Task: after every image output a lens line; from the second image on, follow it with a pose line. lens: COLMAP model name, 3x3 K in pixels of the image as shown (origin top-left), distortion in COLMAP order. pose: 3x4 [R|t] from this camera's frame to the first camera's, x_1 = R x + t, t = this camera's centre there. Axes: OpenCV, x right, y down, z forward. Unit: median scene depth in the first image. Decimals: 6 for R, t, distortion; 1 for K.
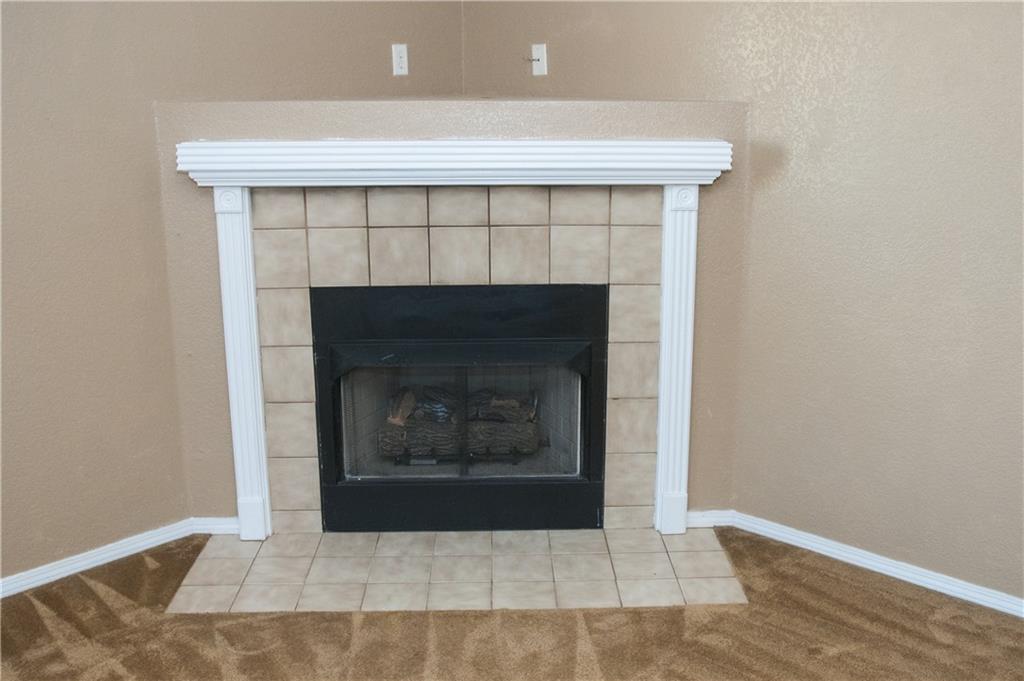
lens RADIAL K [[1084.2, 0, 555.2], [0, 1084.2, 342.9], [0, 0, 1]] dist [-0.146832, 0.261555]
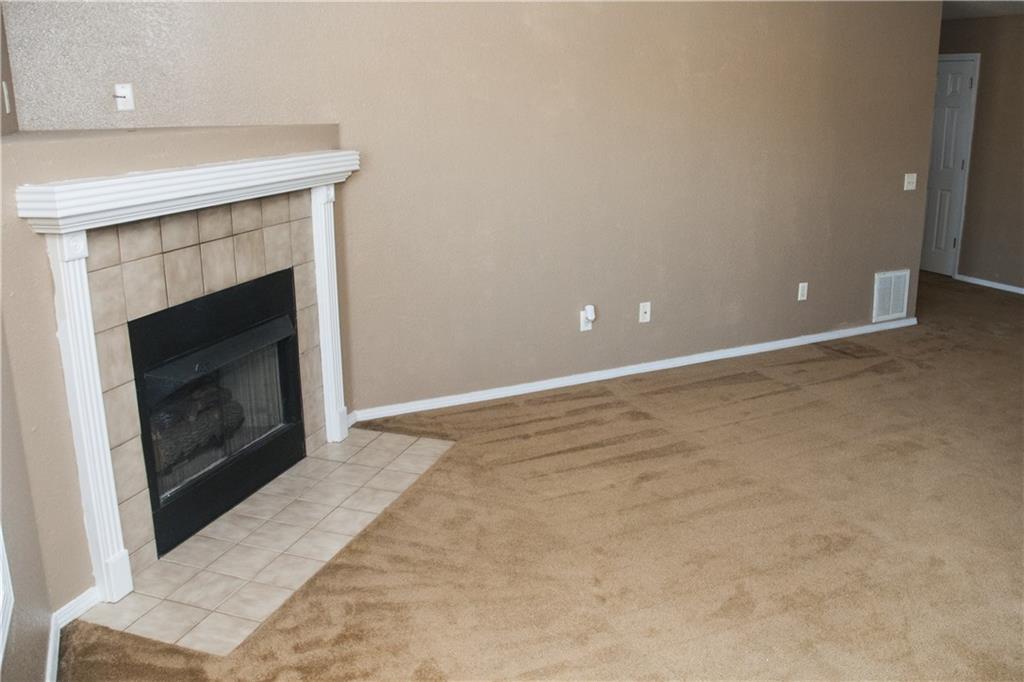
lens RADIAL K [[853.5, 0, 537.8], [0, 853.5, 315.1], [0, 0, 1]] dist [-0.169860, 0.157229]
pose [[0.357608, -0.231751, 0.904659, -0.777728], [0.229085, 0.960890, 0.155599, -0.089381], [-0.905338, 0.151600, 0.396712, 0.345470]]
